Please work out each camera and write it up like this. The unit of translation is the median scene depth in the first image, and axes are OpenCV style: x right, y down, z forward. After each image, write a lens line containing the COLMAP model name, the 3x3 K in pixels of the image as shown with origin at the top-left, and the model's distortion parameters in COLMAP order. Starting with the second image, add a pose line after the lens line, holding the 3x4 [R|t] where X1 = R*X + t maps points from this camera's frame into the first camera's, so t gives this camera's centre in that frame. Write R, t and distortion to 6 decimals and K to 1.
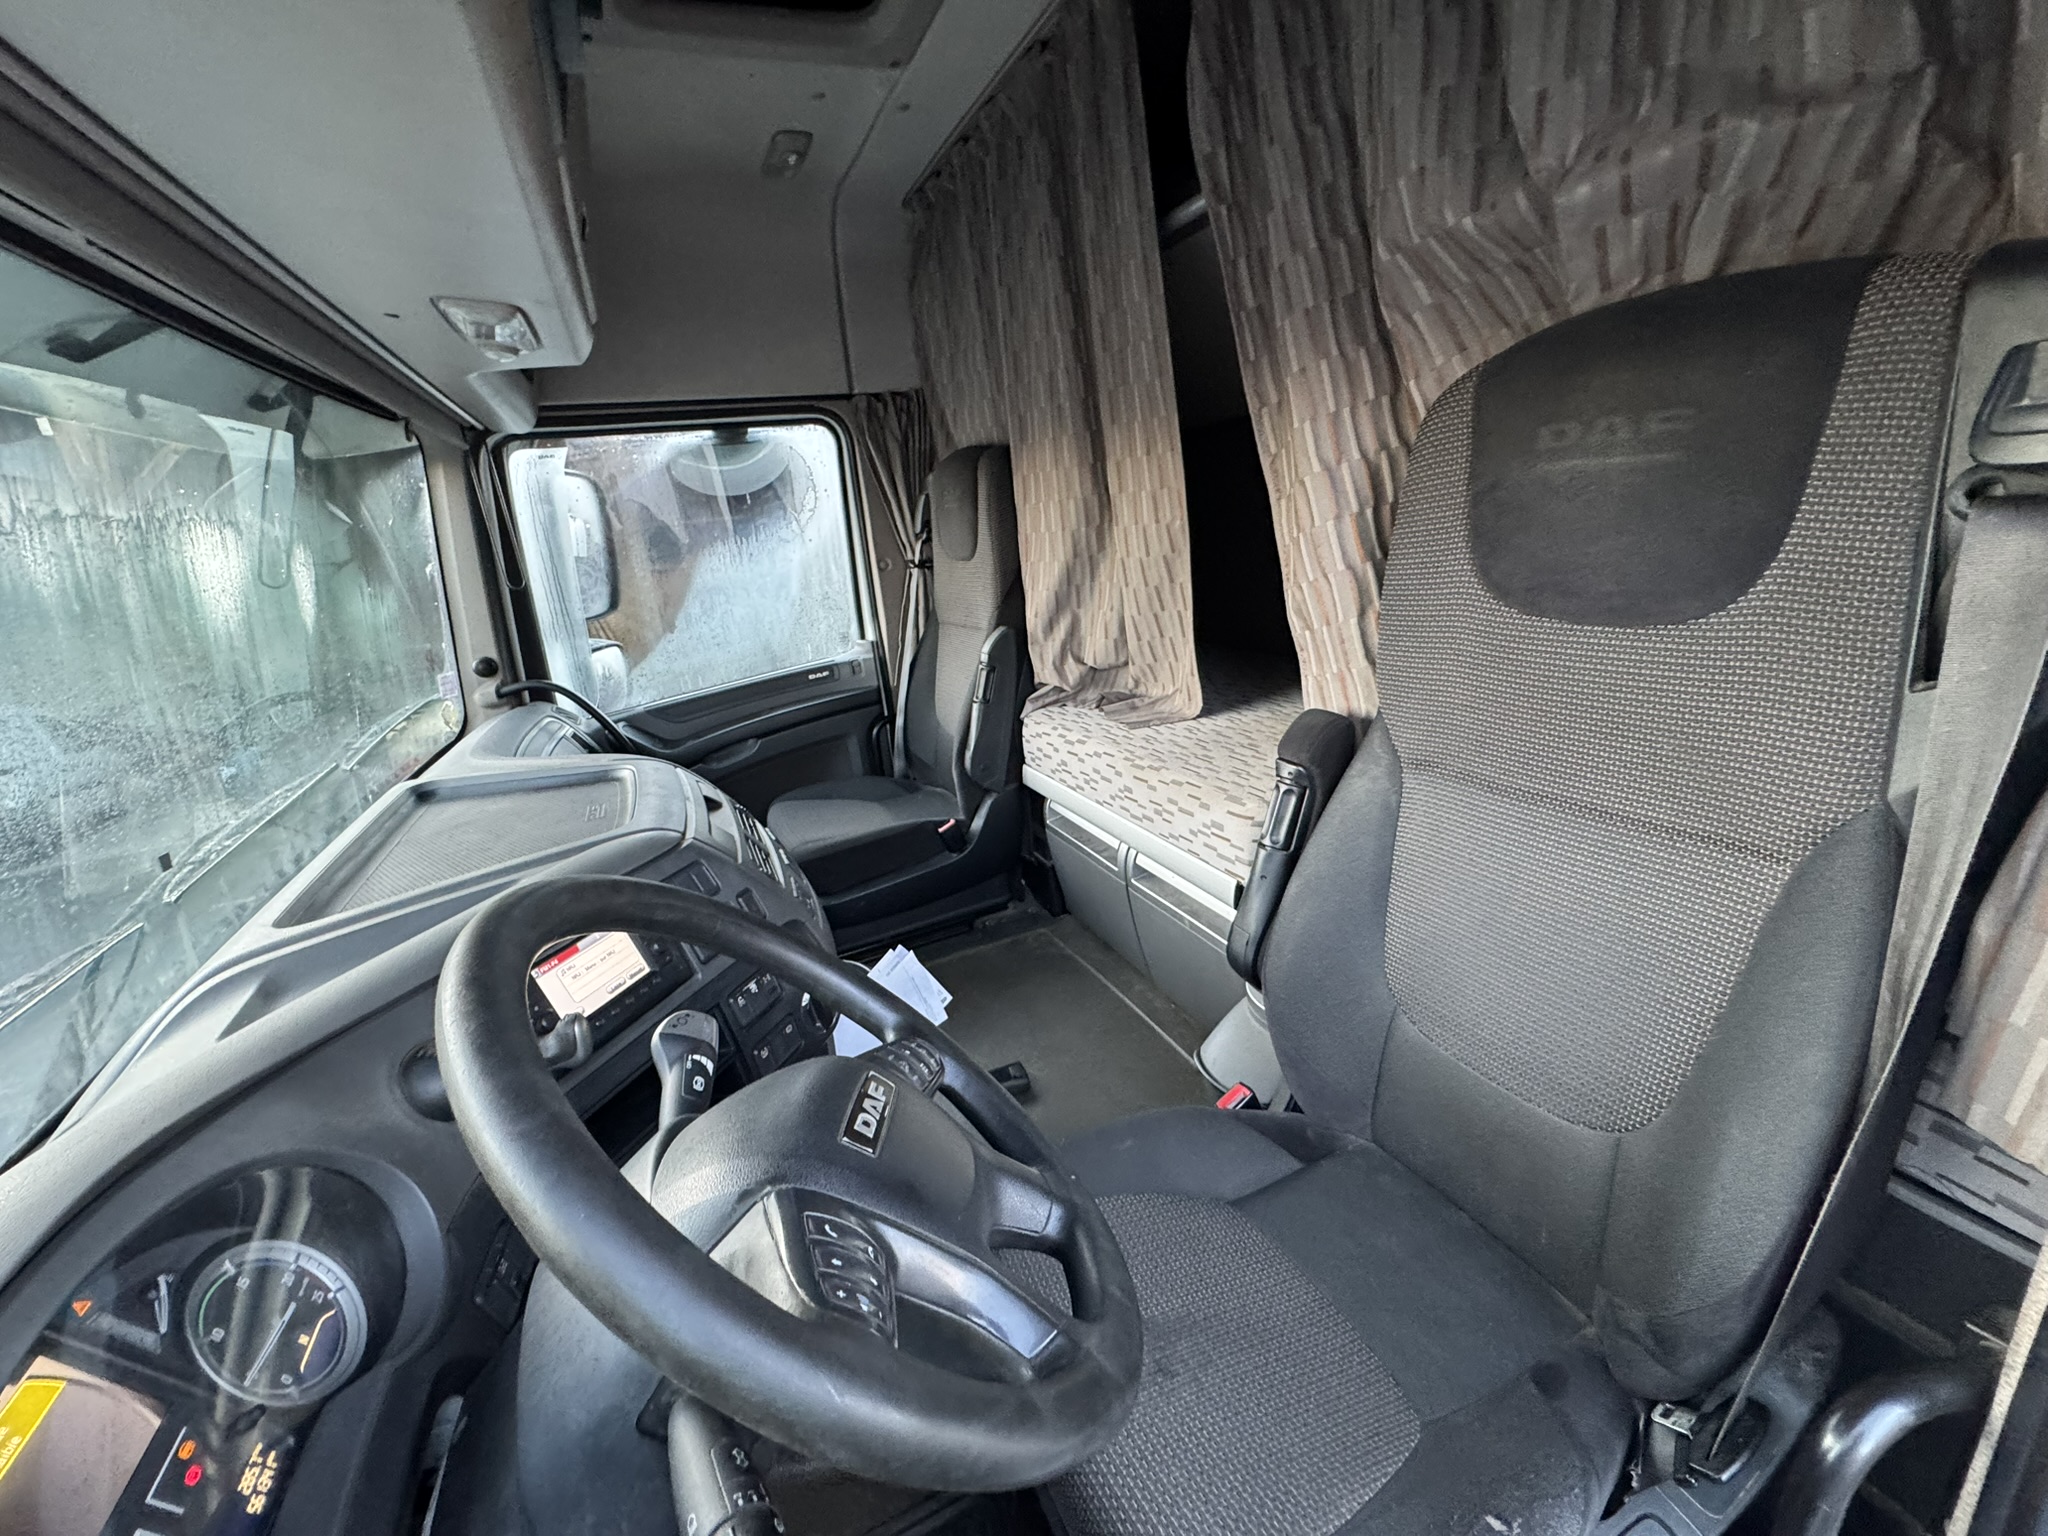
lens RADIAL K [[820.3, 0, 1021.5], [0, 820.3, 771.4], [0, 0, 1]] dist [-0.001790, -0.000130]
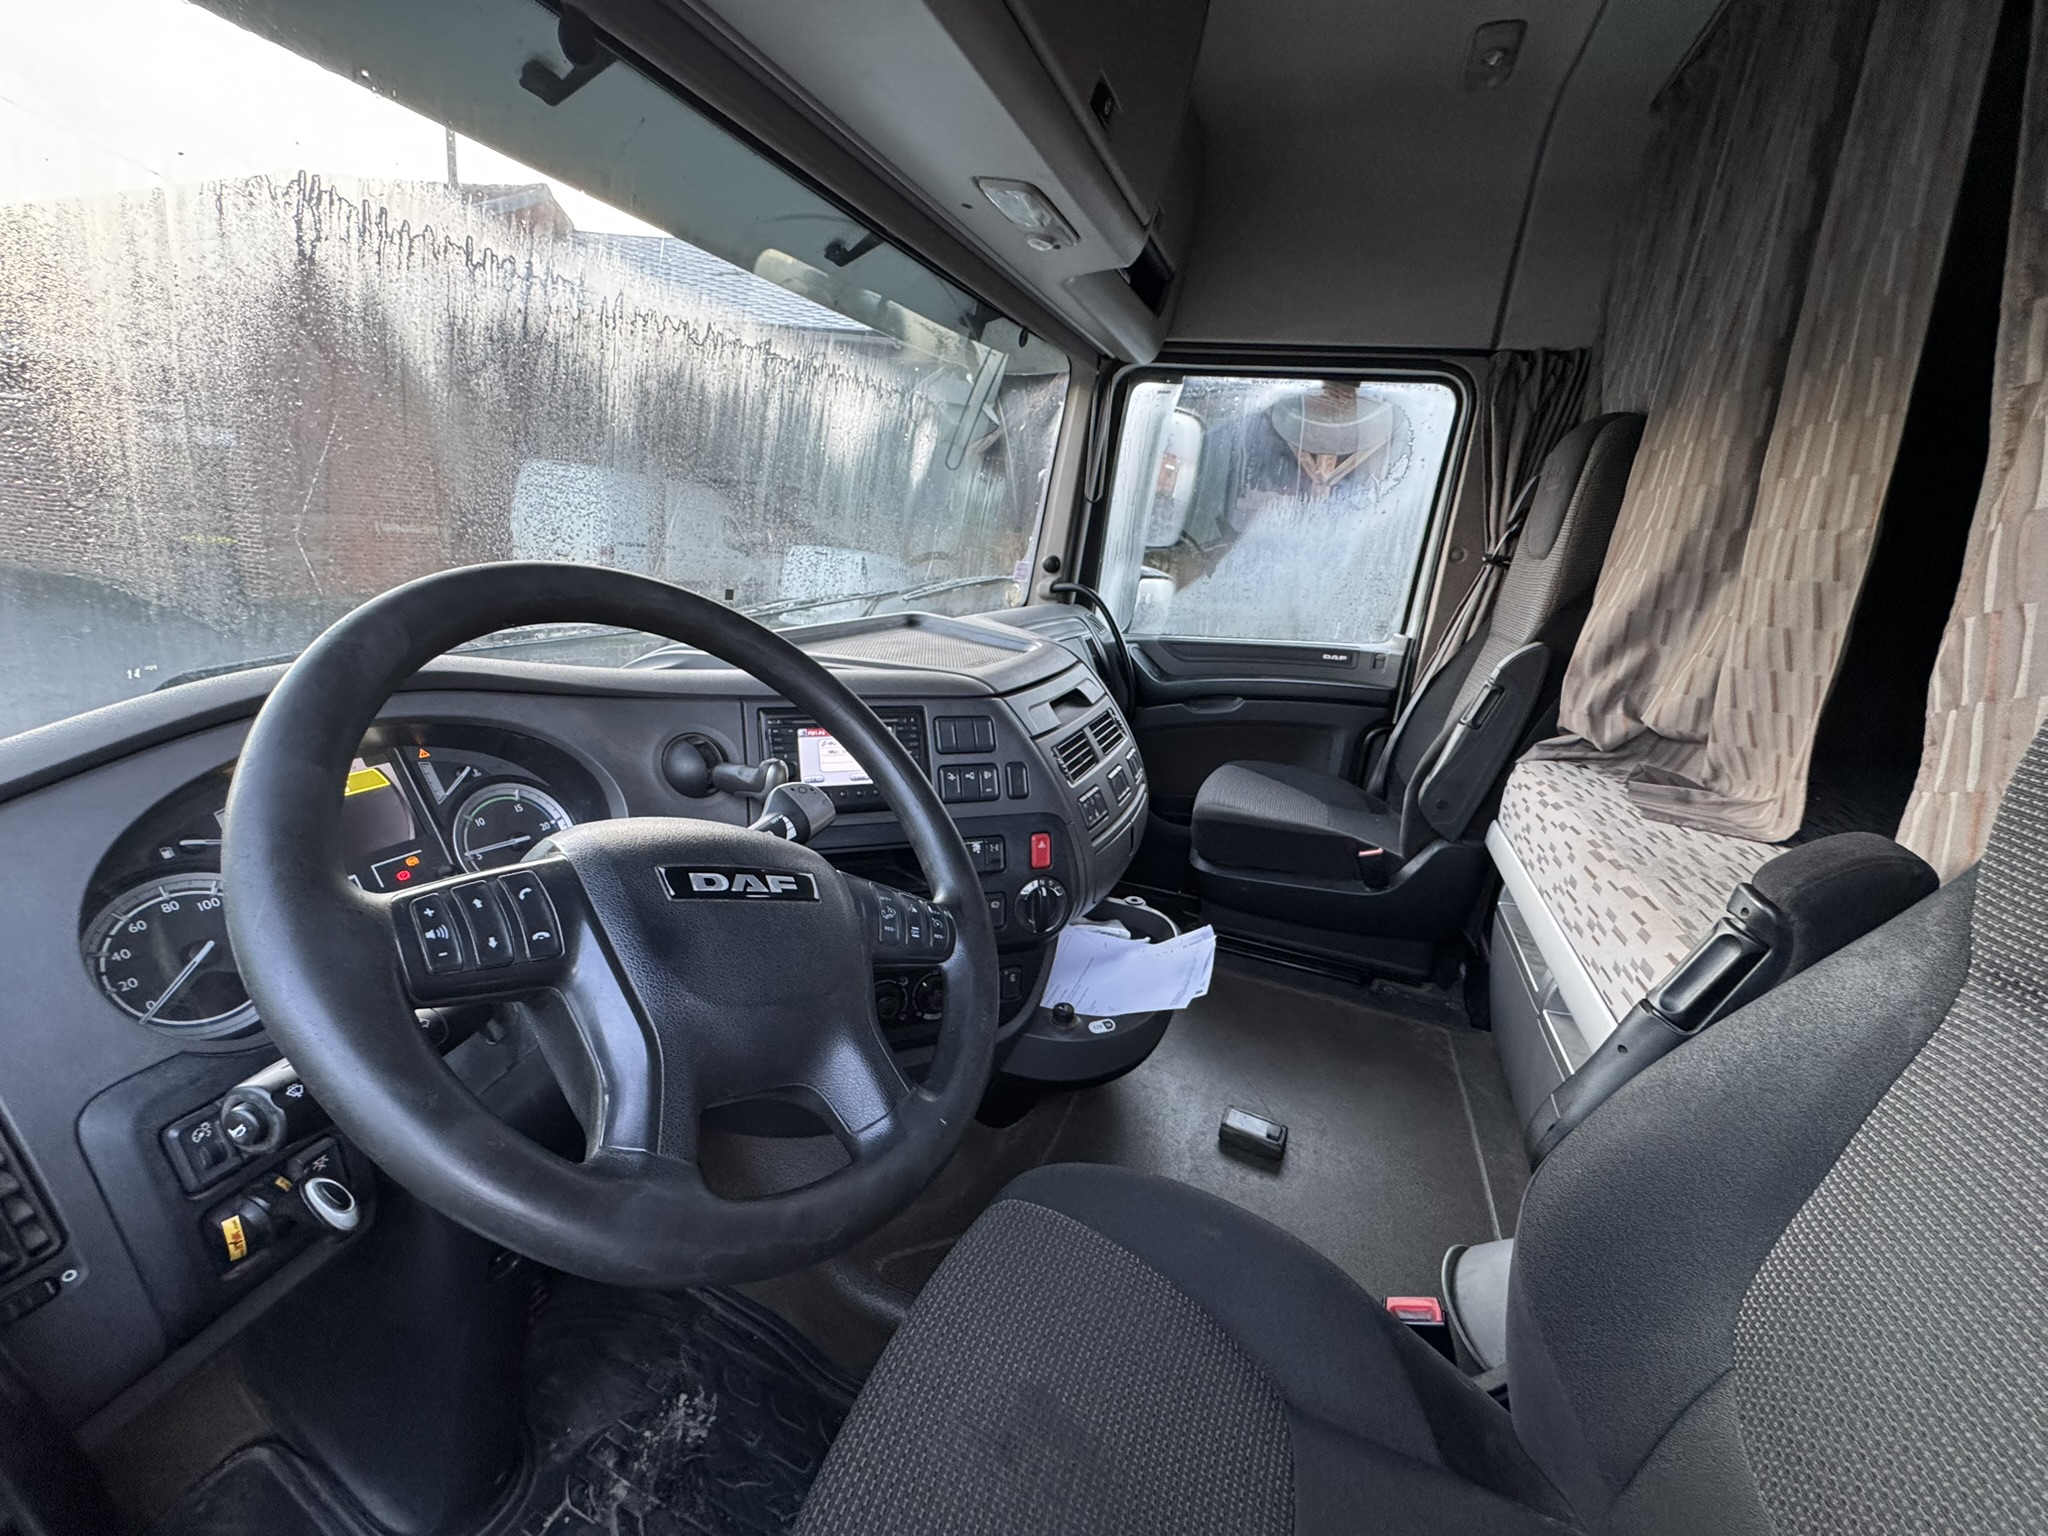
lens RADIAL K [[820.5, 0, 1020.7], [0, 820.5, 769.9], [0, 0, 1]] dist [-0.003079, 0.000160]
pose [[0.689408, 0.357397, -0.630067, 0.167765], [-0.363118, 0.923140, 0.126321, 0.012923], [0.626787, 0.141702, 0.766198, 0.122797]]
